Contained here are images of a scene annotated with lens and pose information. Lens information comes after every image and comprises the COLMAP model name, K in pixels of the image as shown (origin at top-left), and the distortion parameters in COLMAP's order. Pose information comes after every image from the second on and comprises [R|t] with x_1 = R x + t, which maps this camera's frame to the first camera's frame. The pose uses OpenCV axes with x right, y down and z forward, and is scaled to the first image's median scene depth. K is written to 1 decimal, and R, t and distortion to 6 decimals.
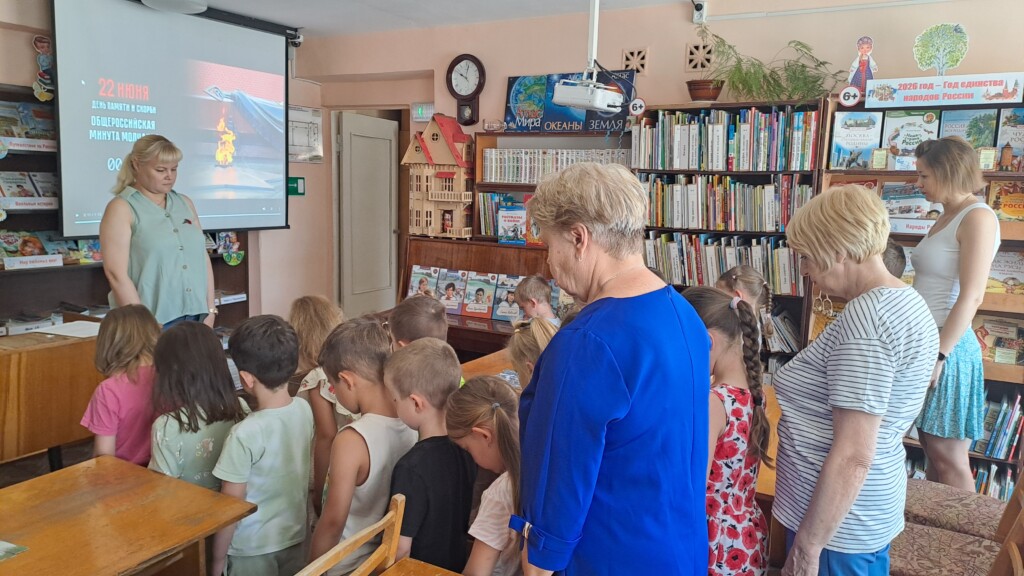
lens RADIAL K [[741.6, 0, 506.9], [0, 741.6, 286.2], [0, 0, 1]] dist [0.108130, -0.161780]
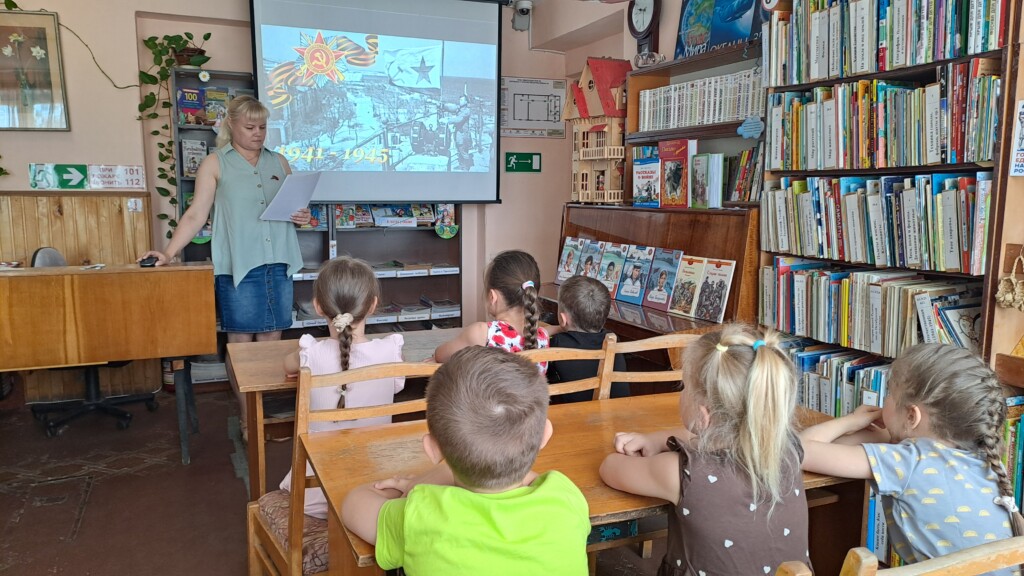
lens RADIAL K [[750.2, 0, 501.6], [0, 750.2, 291.0], [0, 0, 1]] dist [0.072975, -0.109842]
pose [[0.793774, 0.056153, -0.605615, 0.379151], [-0.064416, 0.997890, 0.008095, 0.036564], [0.604792, 0.032585, 0.795717, 0.276427]]
